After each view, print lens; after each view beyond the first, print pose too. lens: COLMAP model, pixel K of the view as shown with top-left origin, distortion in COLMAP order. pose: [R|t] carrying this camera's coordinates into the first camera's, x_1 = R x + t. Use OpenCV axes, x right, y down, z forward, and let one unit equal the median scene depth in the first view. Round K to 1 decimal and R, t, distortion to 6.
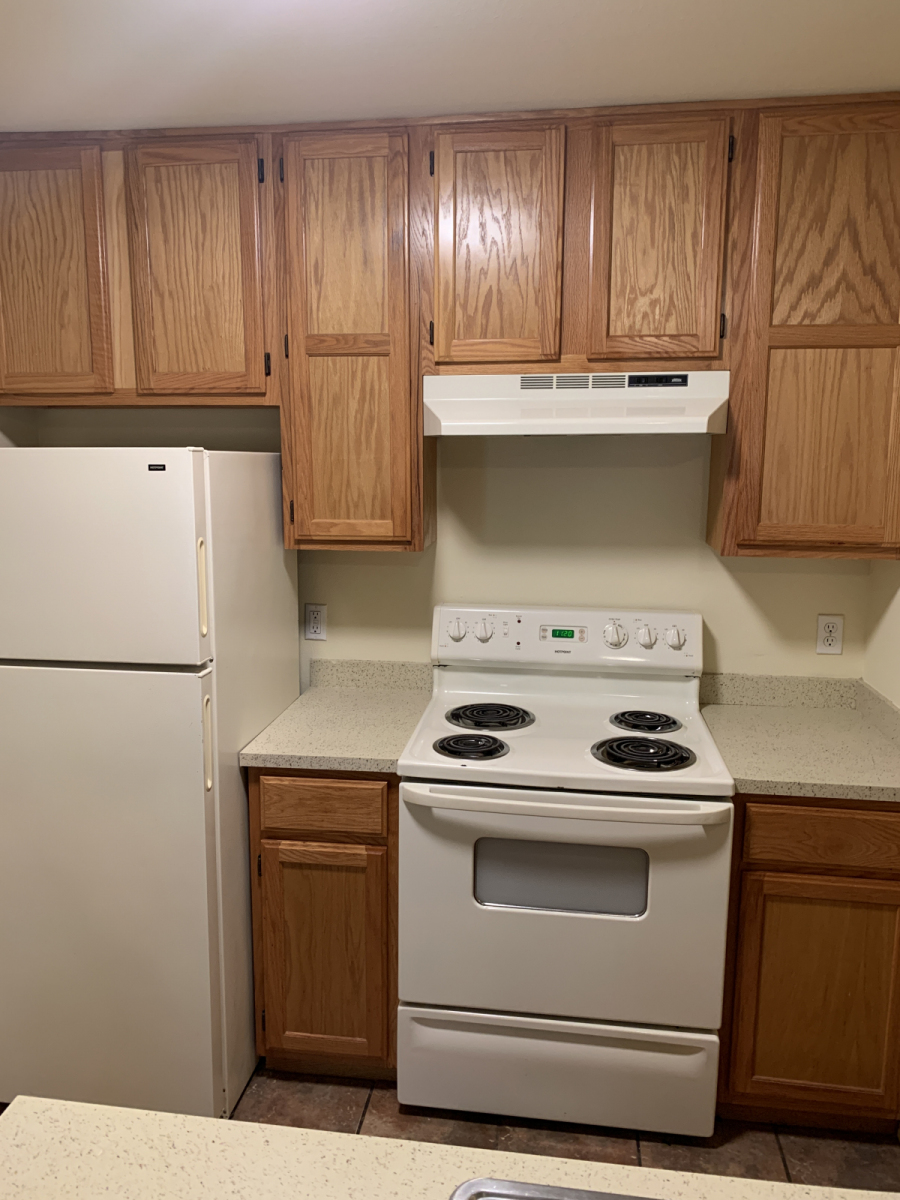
lens RADIAL K [[910.0, 0, 440.7], [0, 910.0, 591.6], [0, 0, 1]] dist [0.042396, -0.053215]
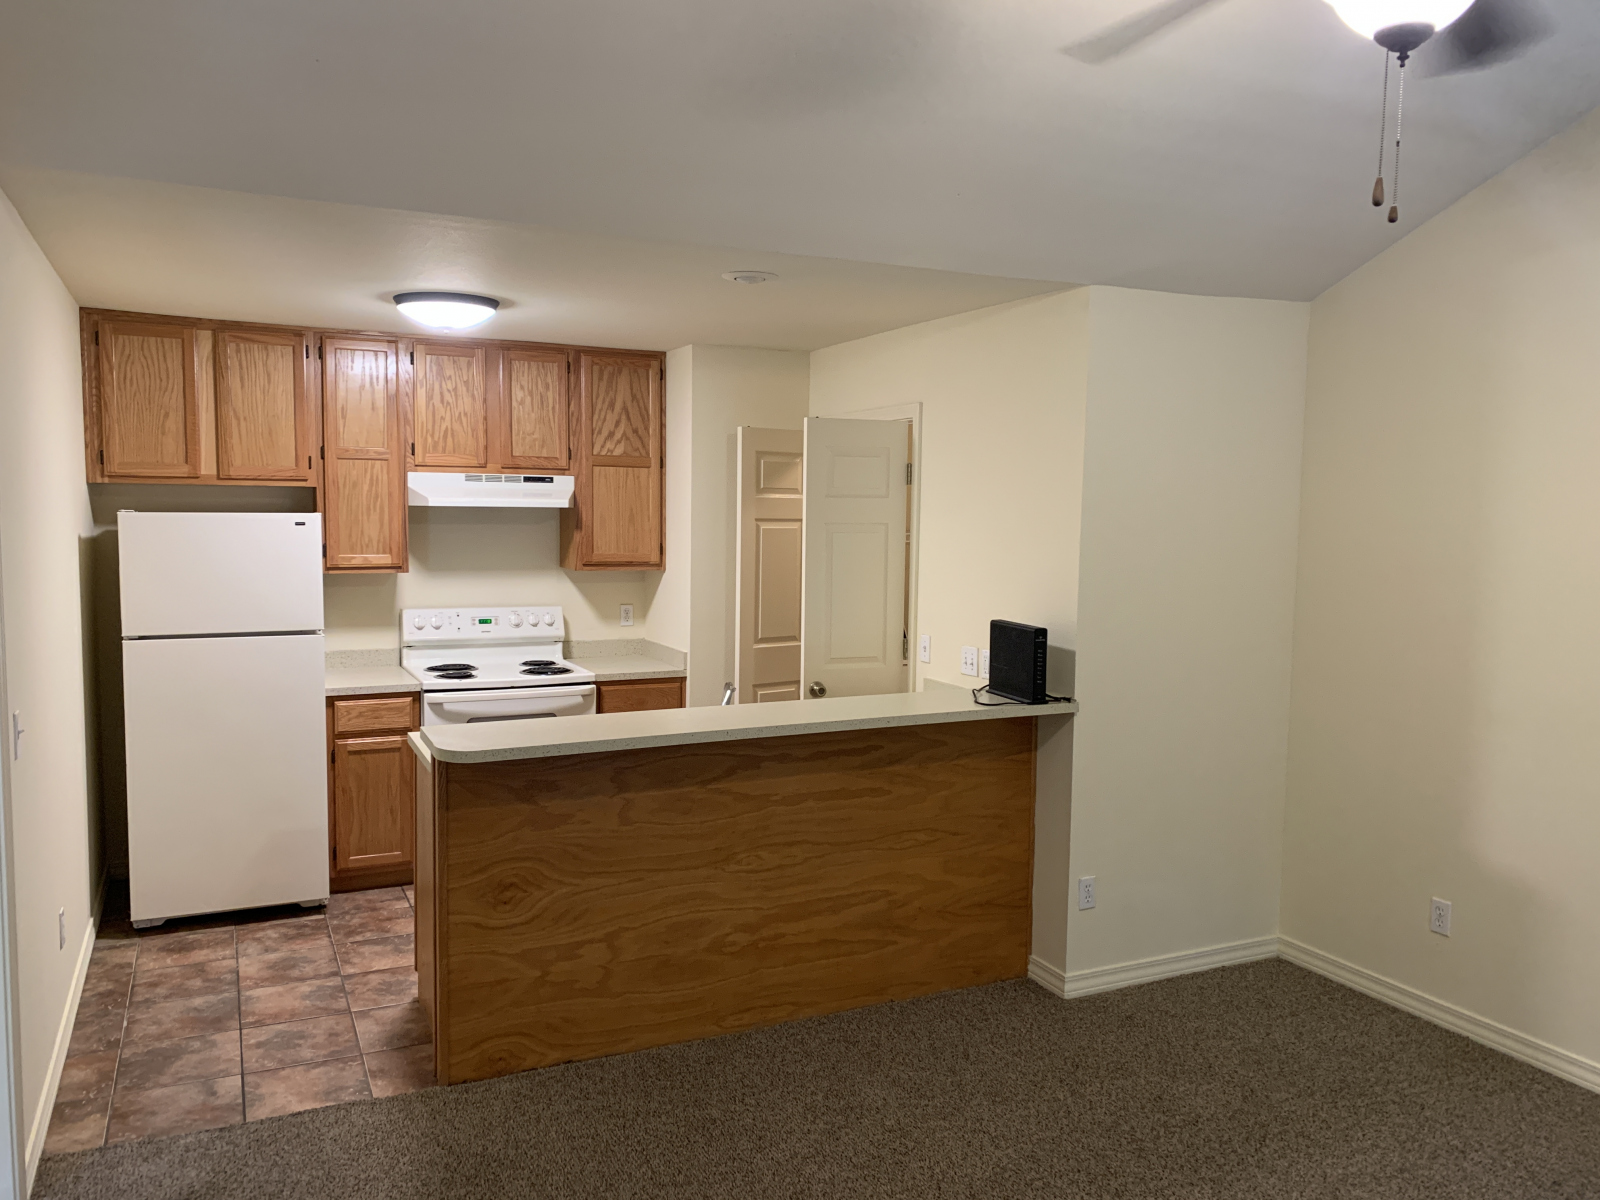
lens RADIAL K [[1213.3, 0, 796.4], [0, 1213.3, 602.9], [0, 0, 1]] dist [0.042396, -0.053215]
pose [[0.832964, -0.033499, 0.552312, -0.717590], [0.075713, 0.995677, -0.053796, 0.201080], [-0.548123, 0.086627, 0.831900, -1.371648]]
